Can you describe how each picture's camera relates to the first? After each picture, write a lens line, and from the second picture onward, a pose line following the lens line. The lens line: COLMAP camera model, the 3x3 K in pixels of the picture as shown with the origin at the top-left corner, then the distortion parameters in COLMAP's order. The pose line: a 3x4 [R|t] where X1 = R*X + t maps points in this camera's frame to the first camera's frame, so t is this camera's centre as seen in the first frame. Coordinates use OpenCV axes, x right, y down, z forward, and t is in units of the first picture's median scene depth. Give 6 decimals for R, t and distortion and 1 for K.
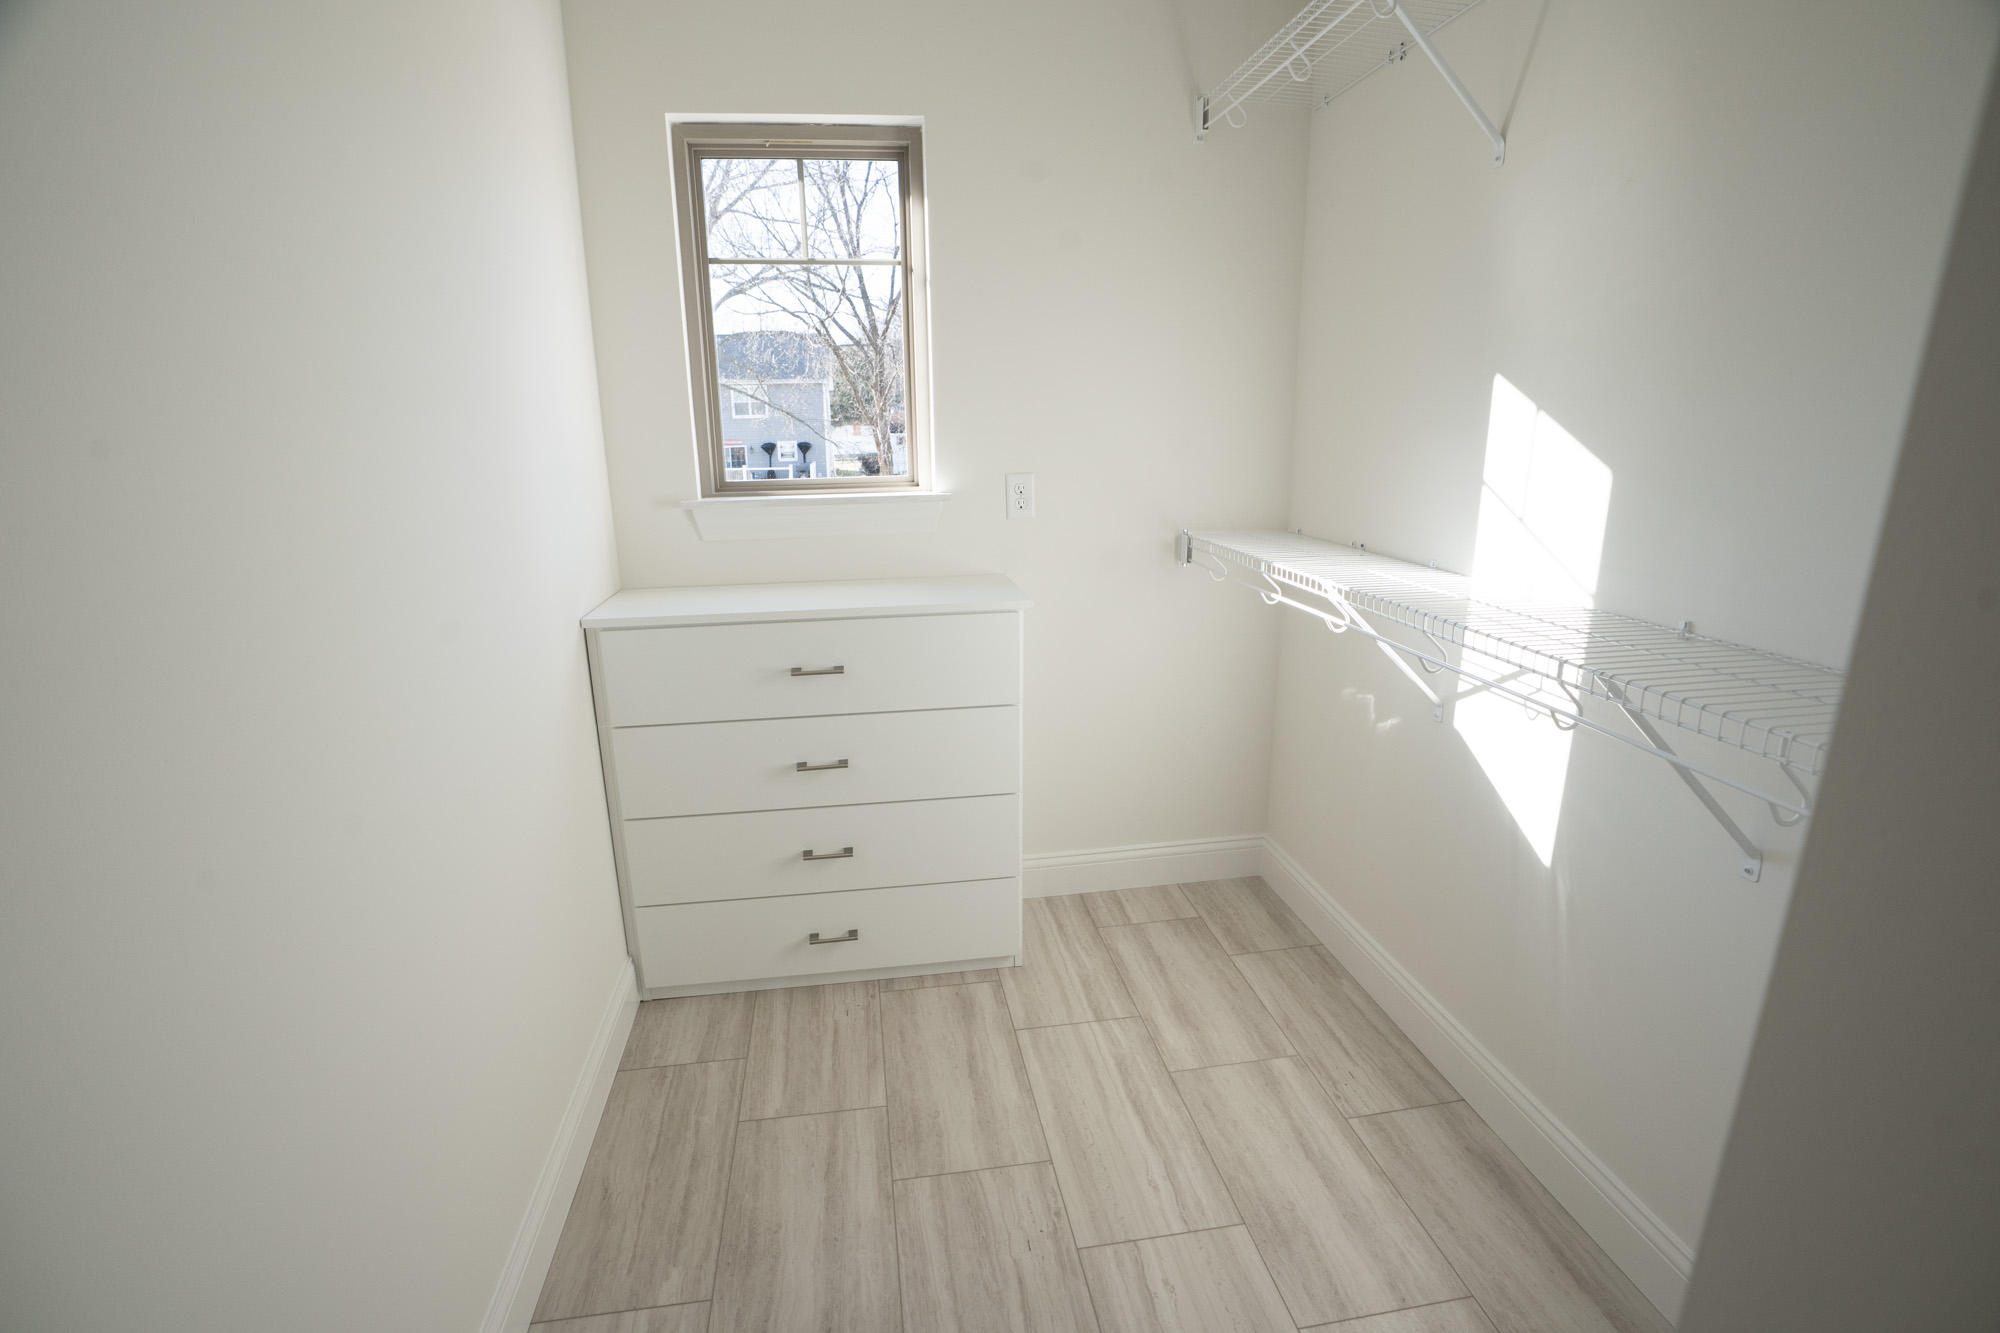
lens RADIAL K [[907.9, 0, 991.6], [0, 907.9, 692.5], [0, 0, 1]] dist [-0.062674, 0.000128]
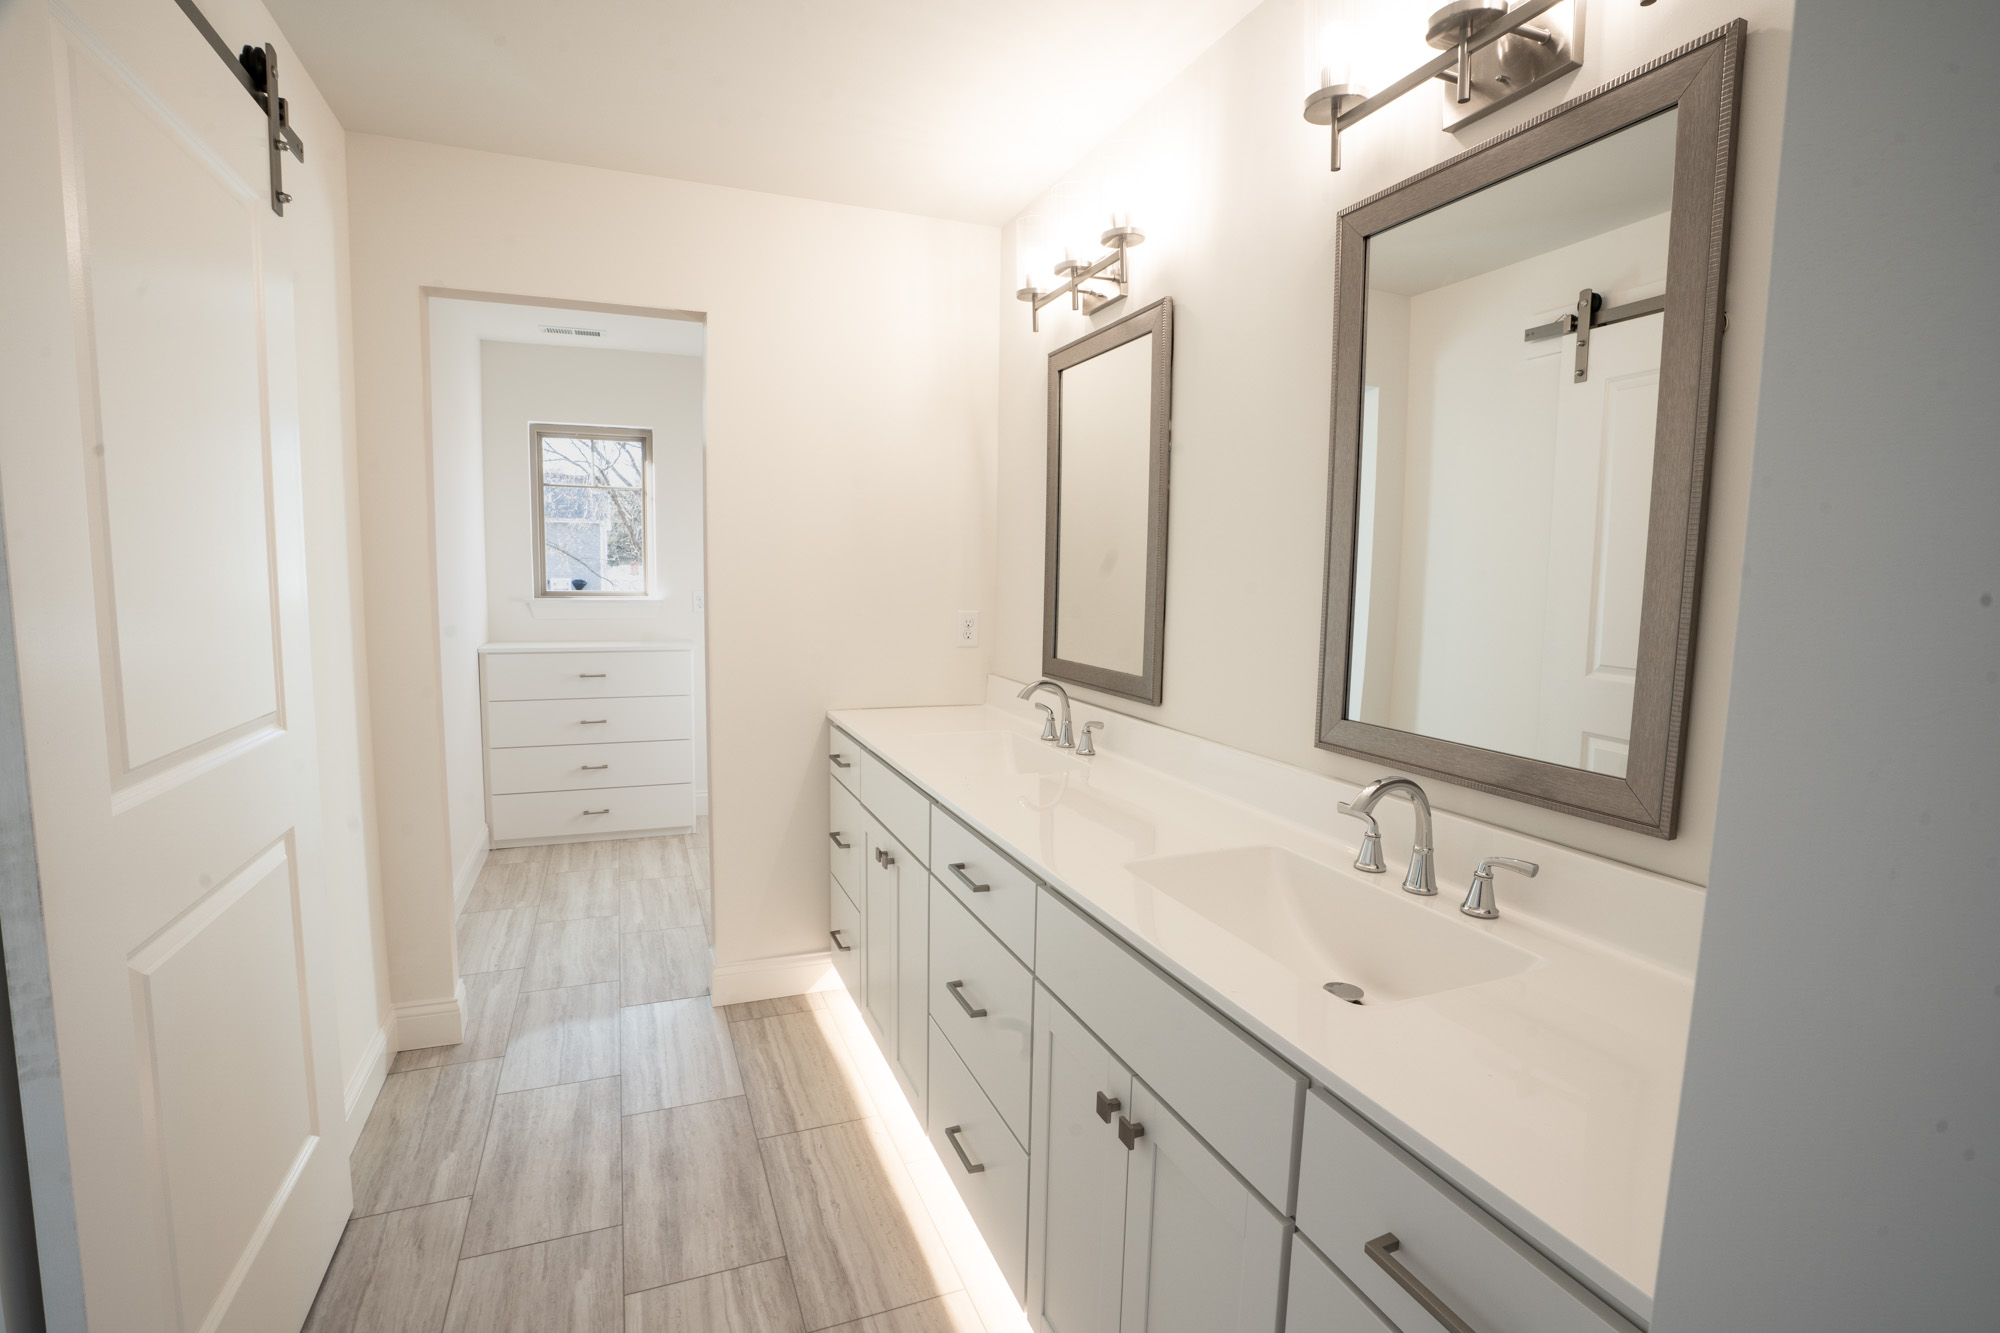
lens RADIAL K [[907.9, 0, 991.6], [0, 907.9, 692.5], [0, 0, 1]] dist [-0.062674, 0.000128]
pose [[0.972613, 0.004584, 0.232385, 0.211584], [0.031759, 0.987807, -0.152411, 0.333988], [-0.230250, 0.155617, 0.960608, -1.134550]]
